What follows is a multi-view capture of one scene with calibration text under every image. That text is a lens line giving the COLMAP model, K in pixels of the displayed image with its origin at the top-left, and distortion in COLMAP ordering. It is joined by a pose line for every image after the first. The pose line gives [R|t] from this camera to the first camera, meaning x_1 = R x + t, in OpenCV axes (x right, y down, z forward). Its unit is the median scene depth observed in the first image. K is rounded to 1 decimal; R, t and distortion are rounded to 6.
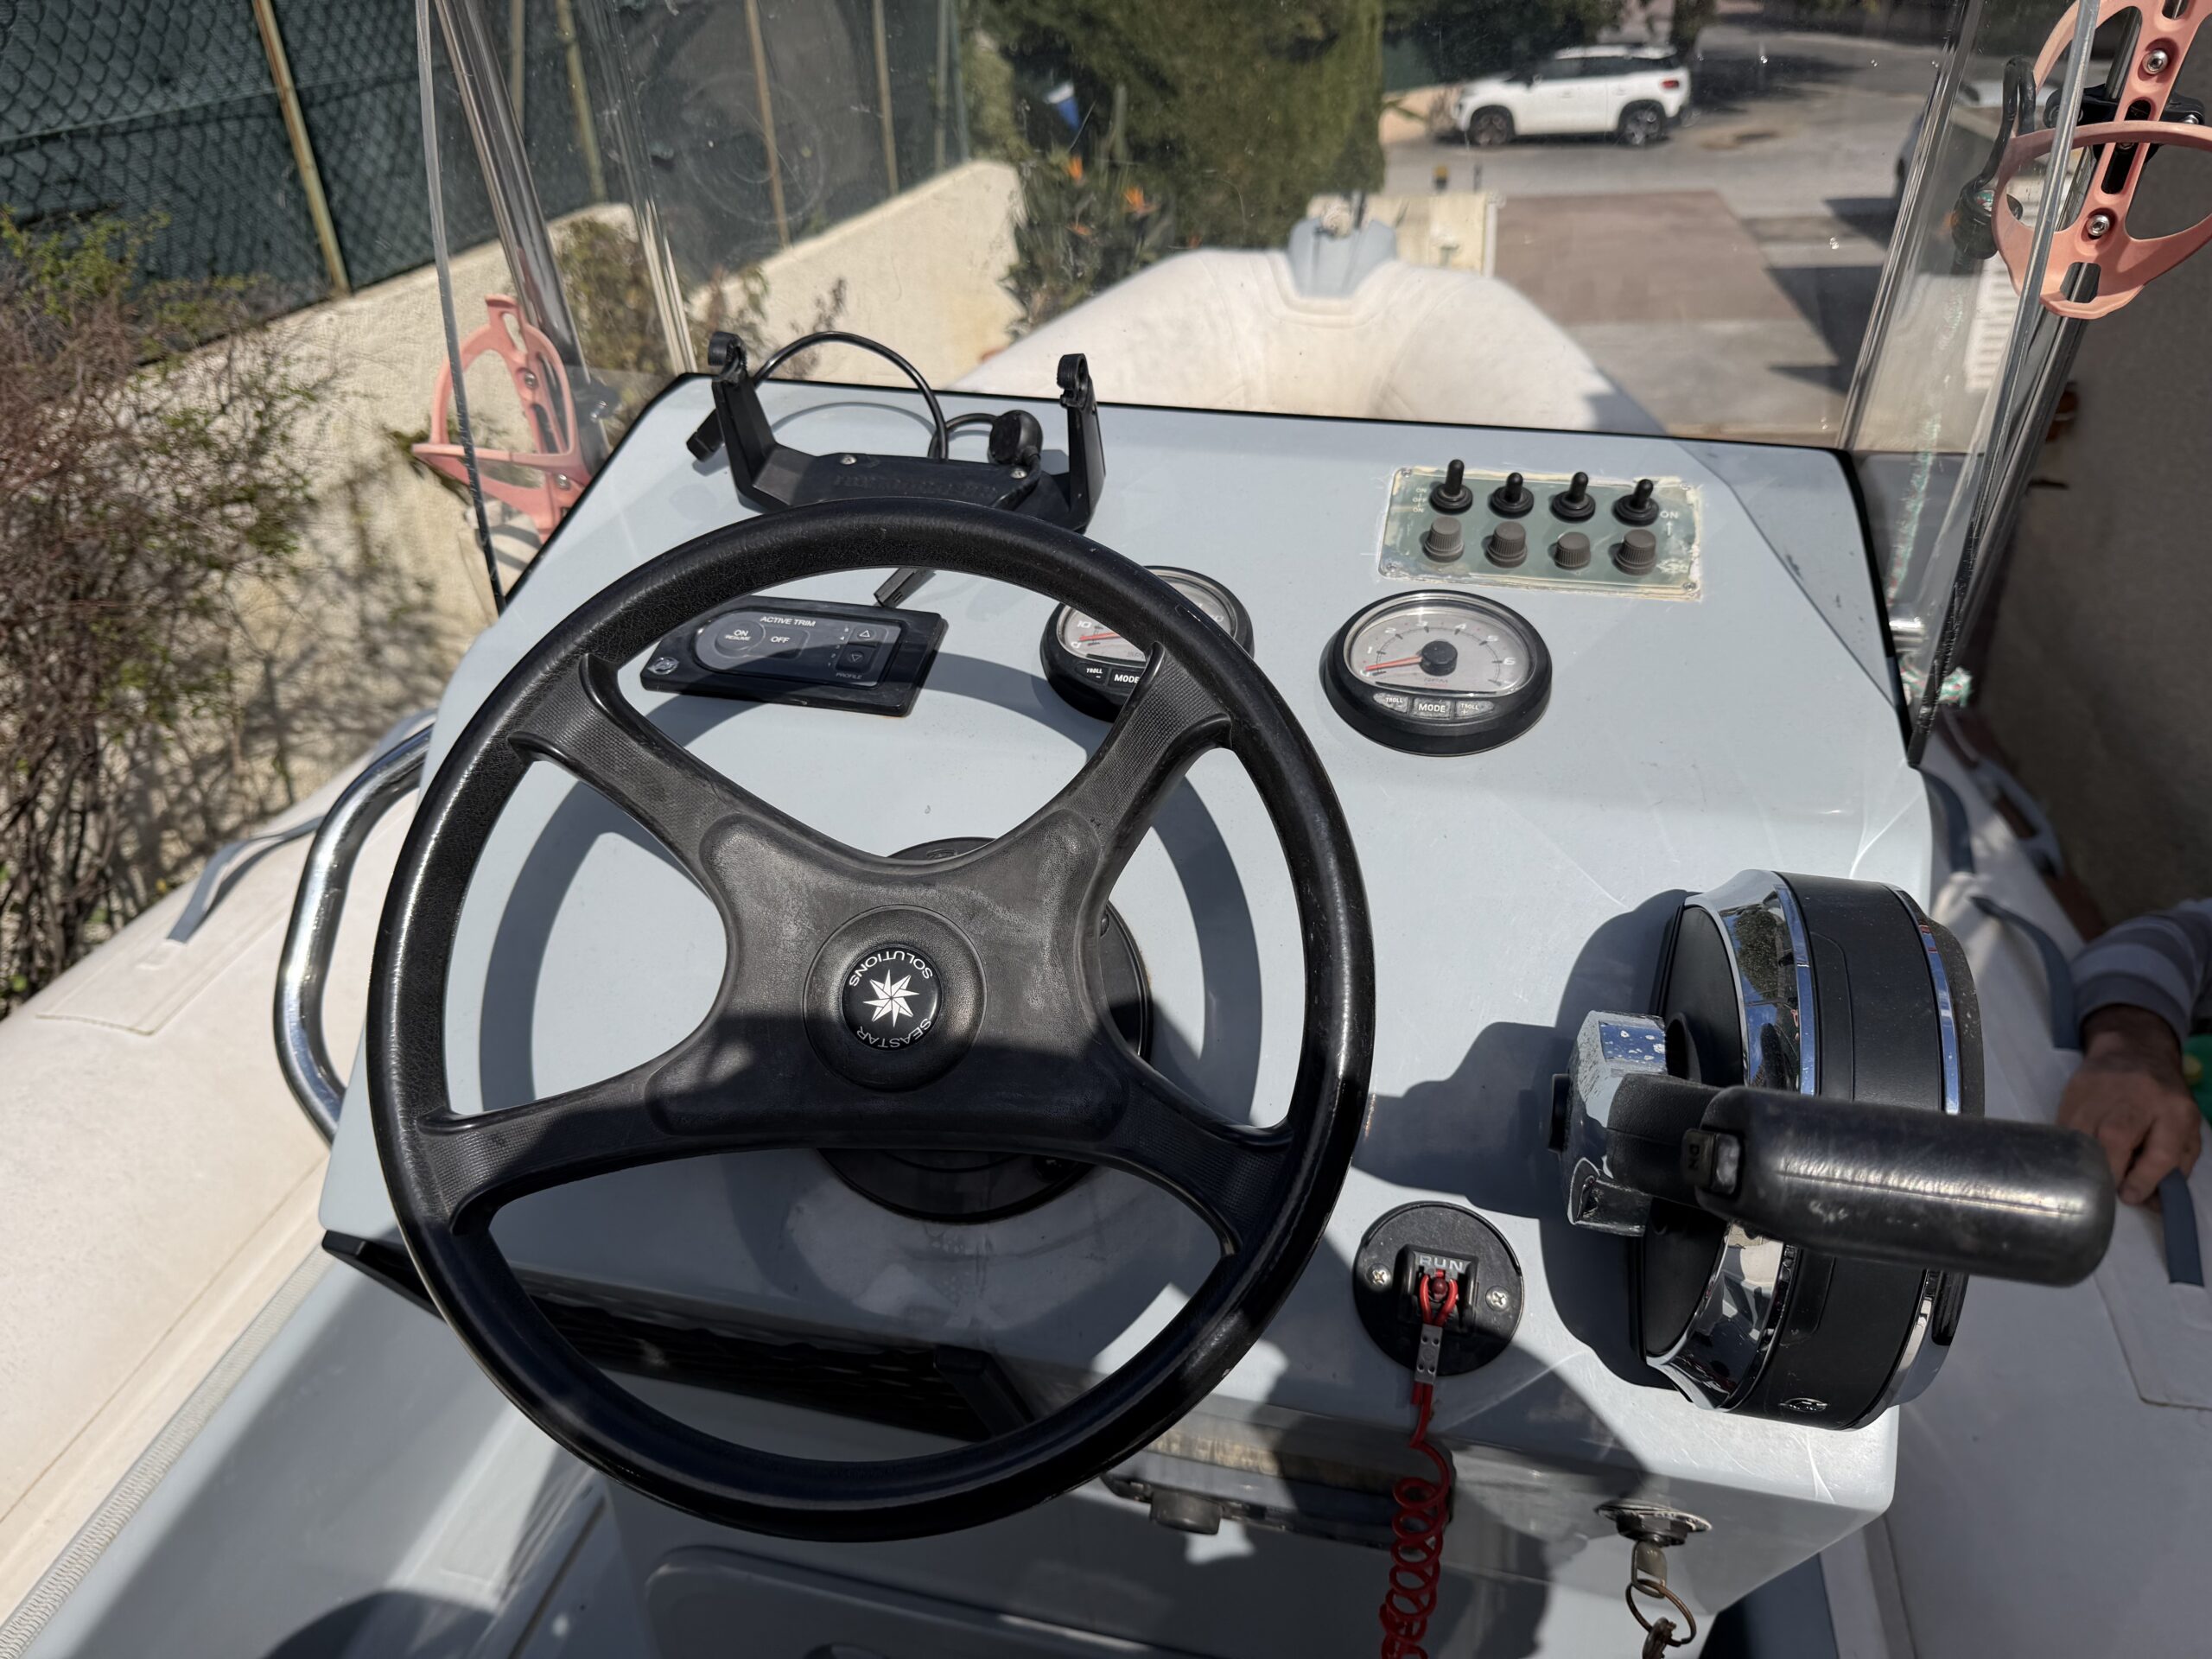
lens RADIAL K [[1574.3, 0, 1086.2], [0, 1574.3, 846.2], [0, 0, 1]] dist [-0.007477, -0.011209]
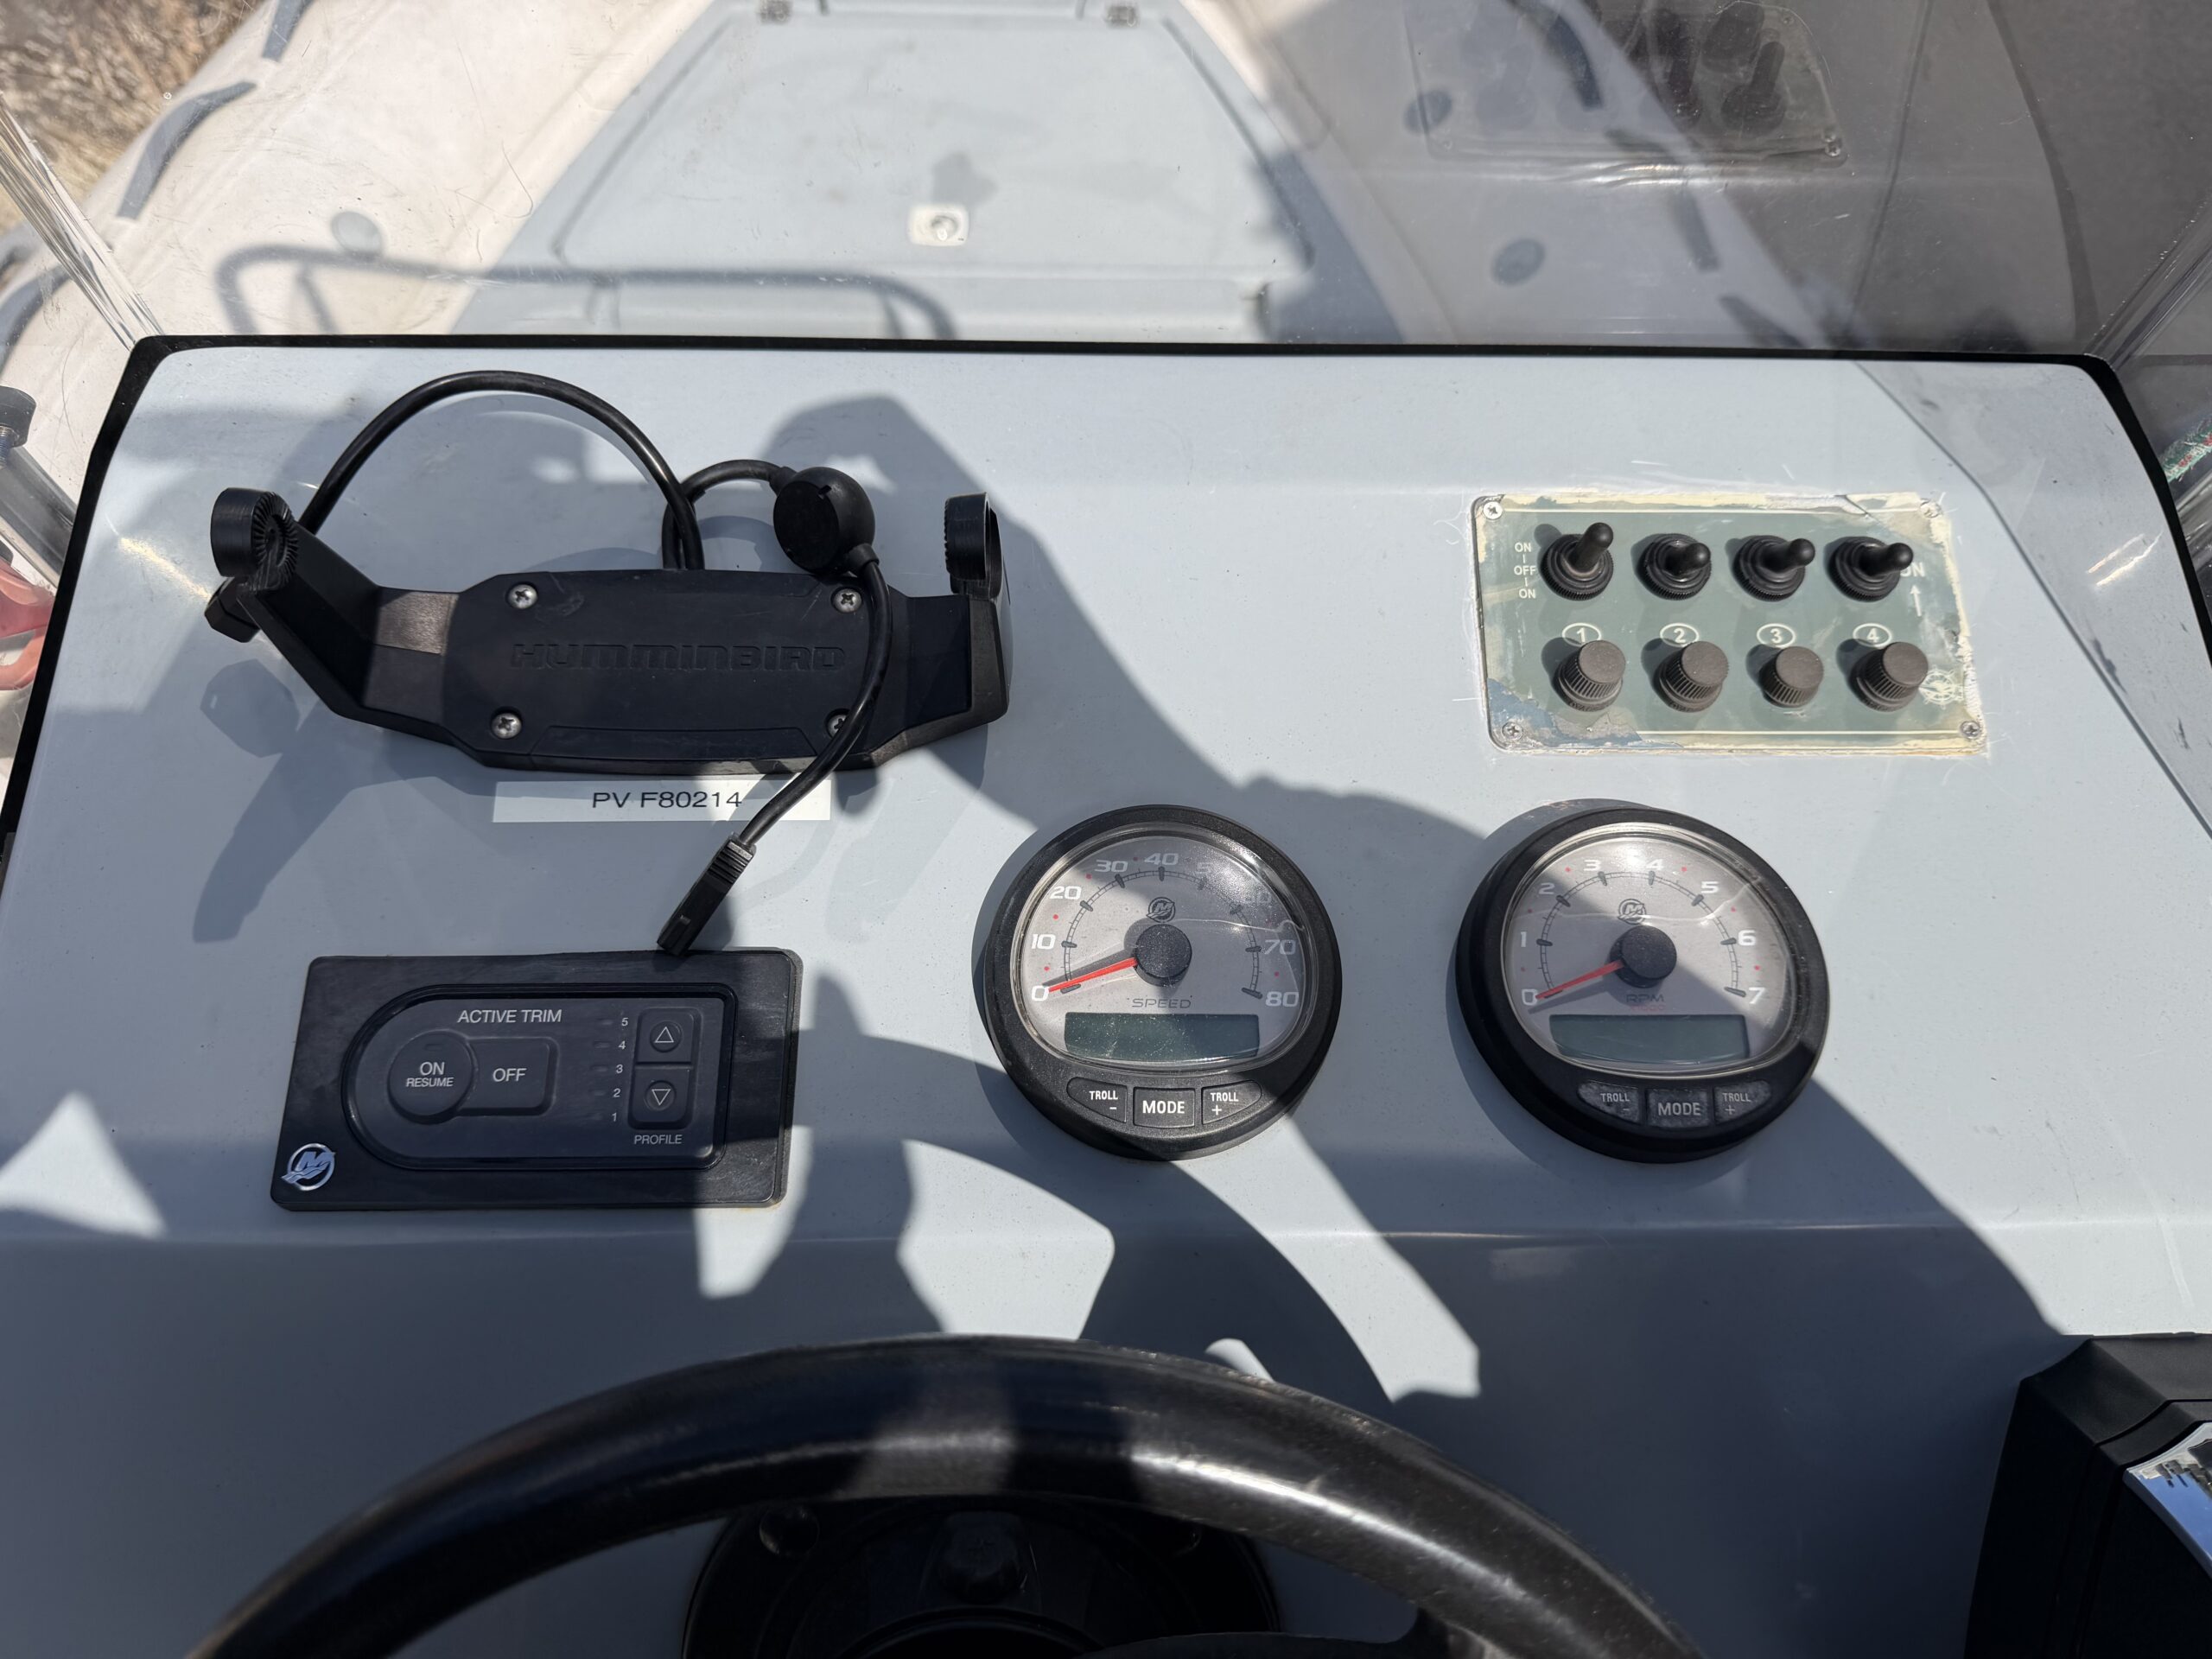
lens RADIAL K [[1574.3, 0, 1114.5], [0, 1574.3, 817.0], [0, 0, 1]] dist [-0.007477, -0.011209]
pose [[0.965008, -0.187436, 0.183379, -0.073343], [0.107340, 0.920415, 0.375917, -0.396072], [-0.239245, -0.343079, 0.908327, 0.475280]]
